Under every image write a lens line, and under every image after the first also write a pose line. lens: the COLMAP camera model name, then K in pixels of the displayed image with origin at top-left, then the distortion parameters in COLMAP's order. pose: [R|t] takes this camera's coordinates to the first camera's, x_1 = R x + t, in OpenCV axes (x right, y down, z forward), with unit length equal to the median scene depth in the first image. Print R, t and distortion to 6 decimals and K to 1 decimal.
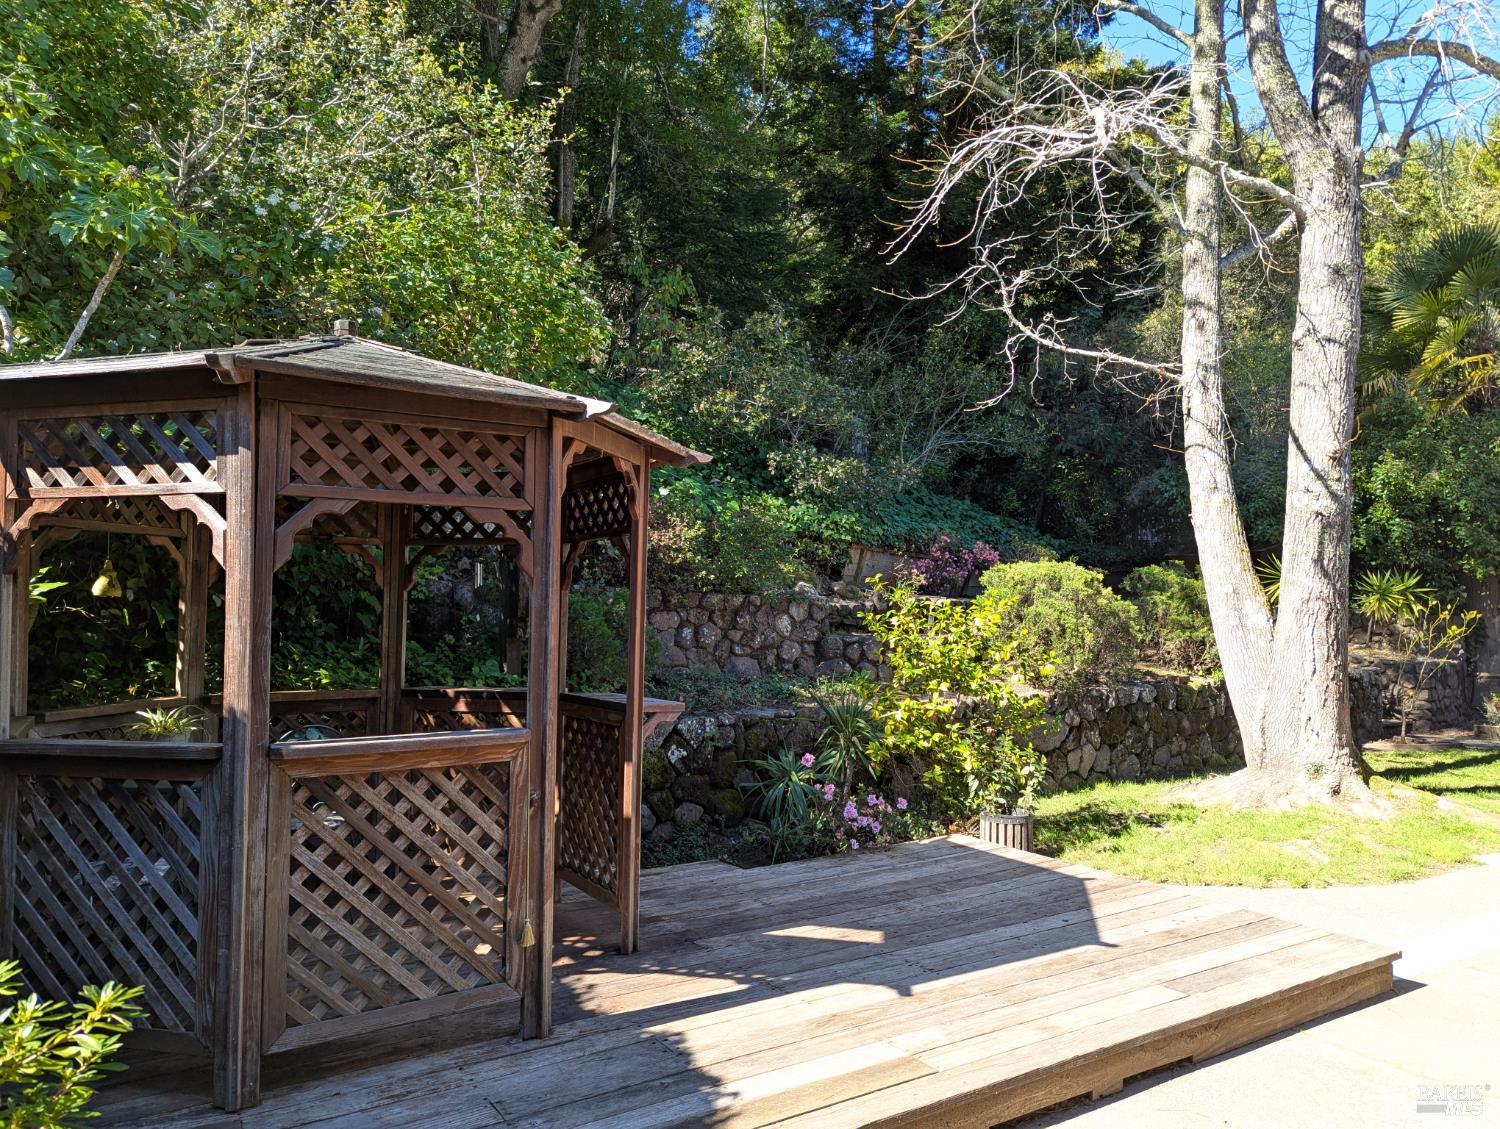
lens RADIAL K [[1053.2, 0, 755.7], [0, 1053.2, 562.4], [0, 0, 1]] dist [0.058218, -0.044281]
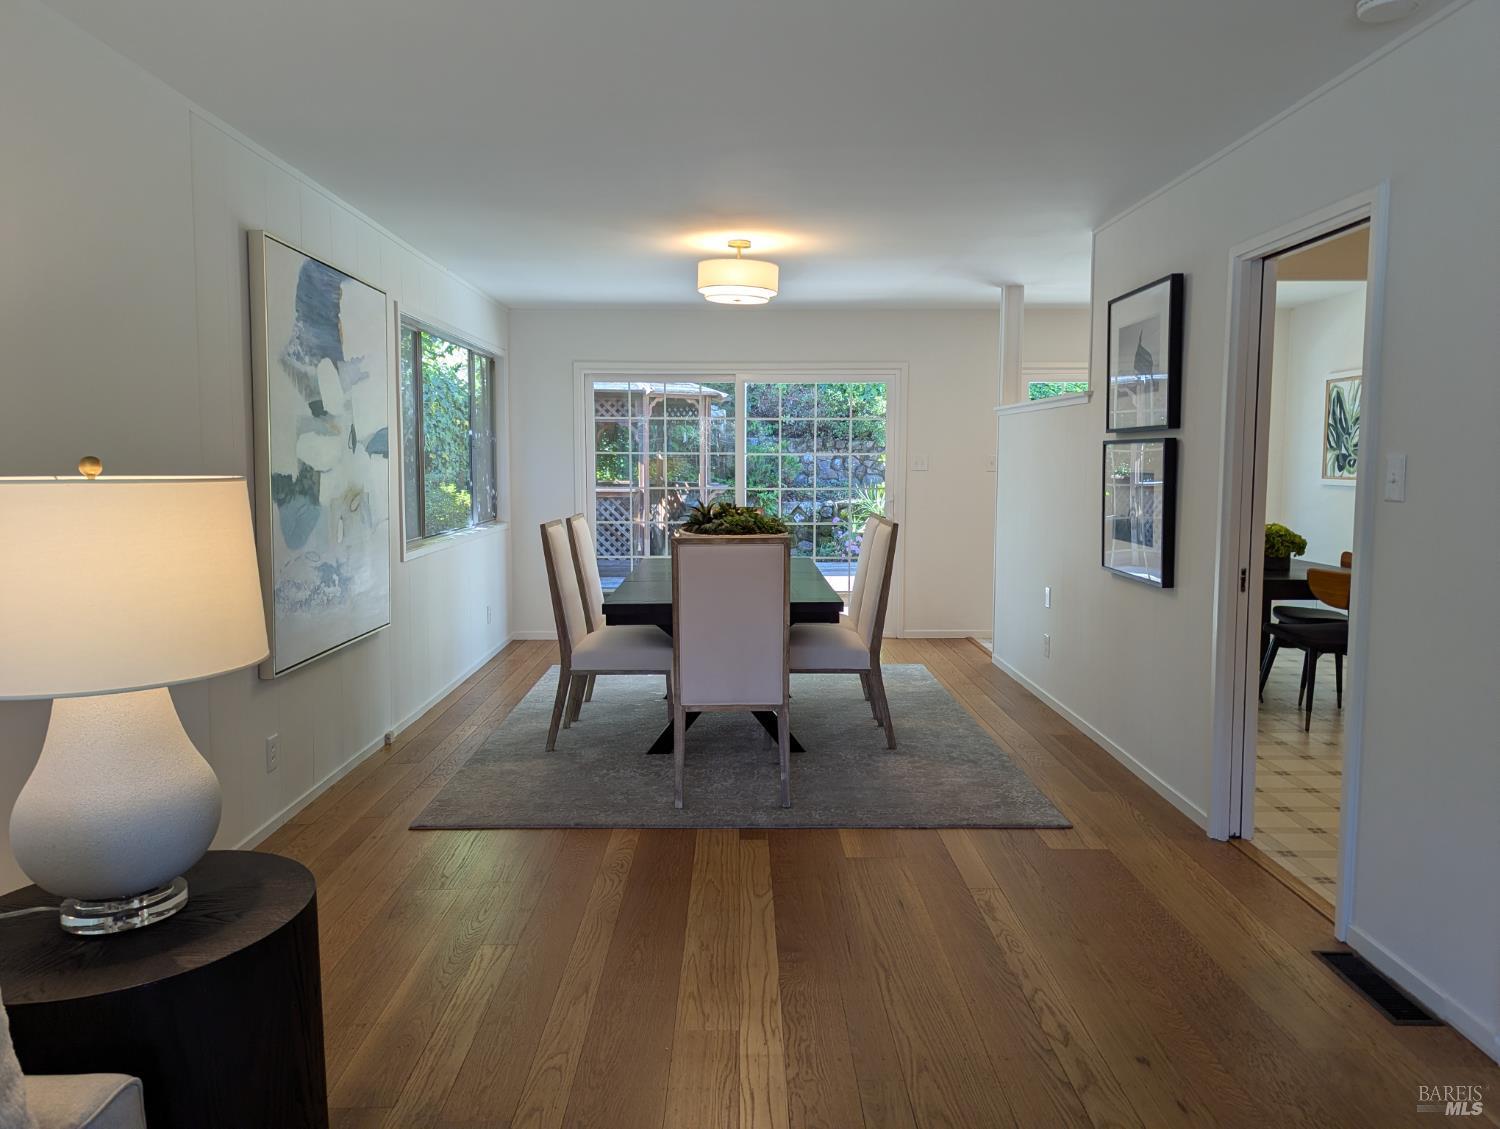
lens RADIAL K [[1053.2, 0, 742.0], [0, 1053.2, 558.1], [0, 0, 1]] dist [0.058218, -0.044281]
pose [[0.853706, 0.054374, -0.517909, 0.787982], [0.026360, 0.988747, 0.147258, -0.046370], [0.520088, -0.139367, 0.842666, -0.729695]]
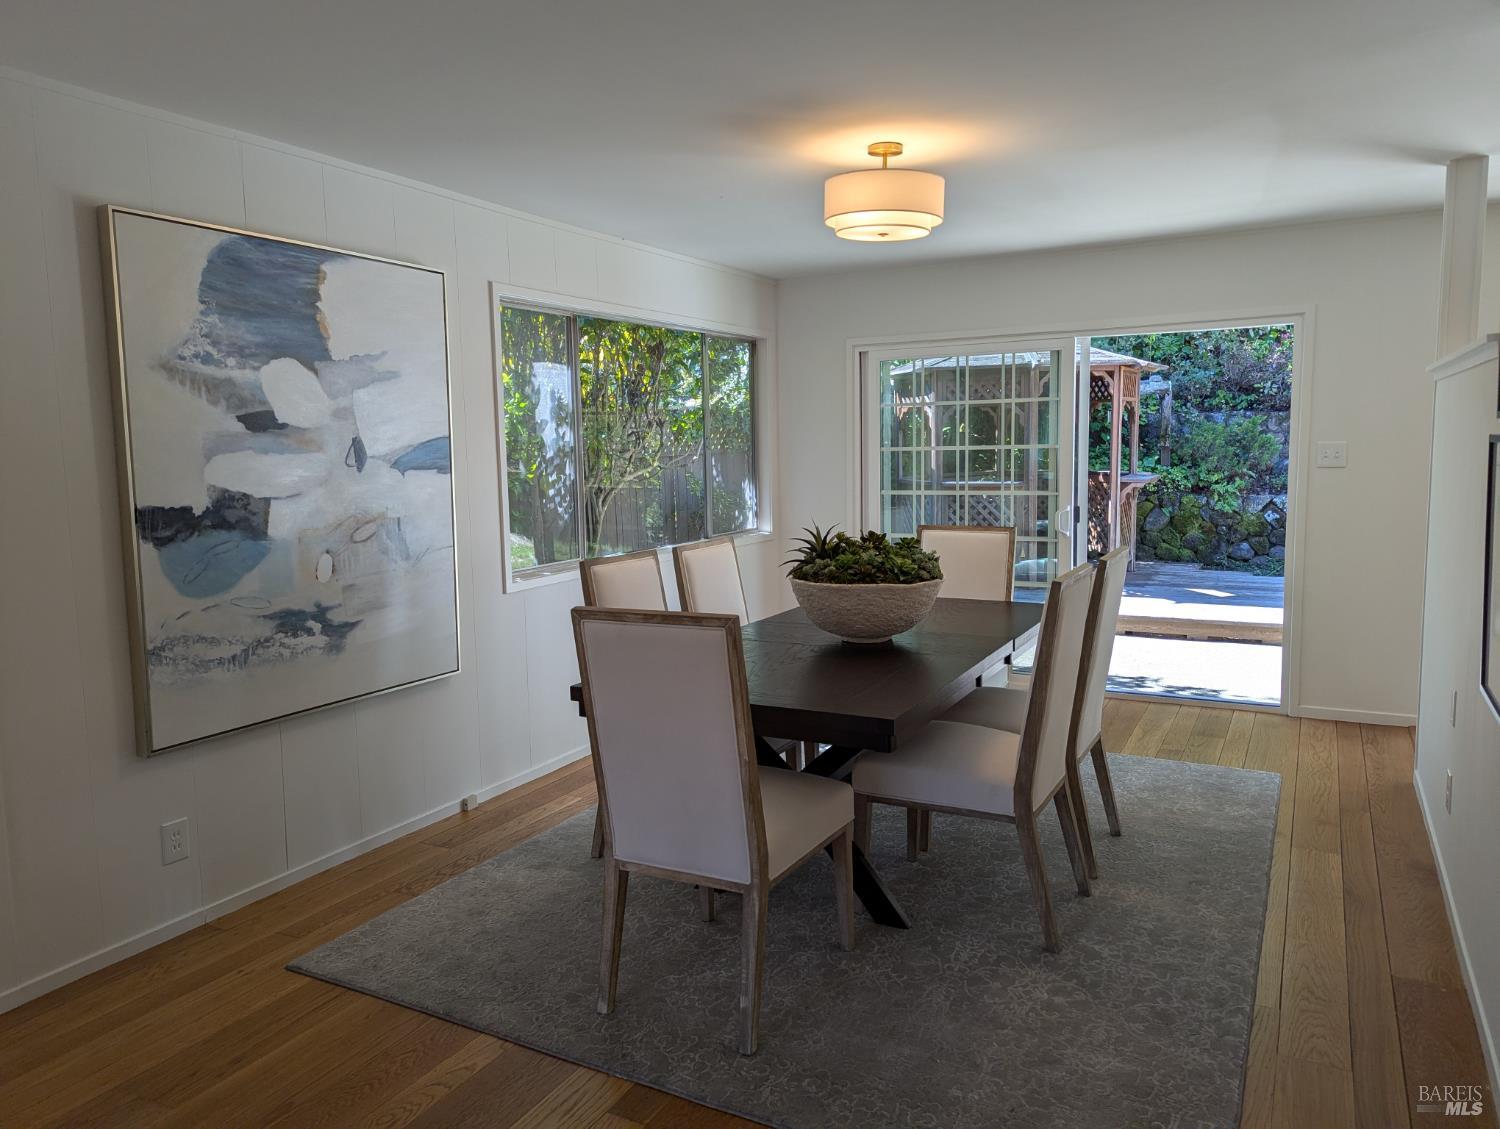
lens RADIAL K [[1053.2, 0, 758.0], [0, 1053.2, 568.1], [0, 0, 1]] dist [0.058218, -0.044281]
pose [[0.503387, 0.100642, -0.858180, 0.807197], [0.067159, 0.985632, 0.154982, -0.042598], [0.861447, -0.135651, 0.489395, -0.435526]]
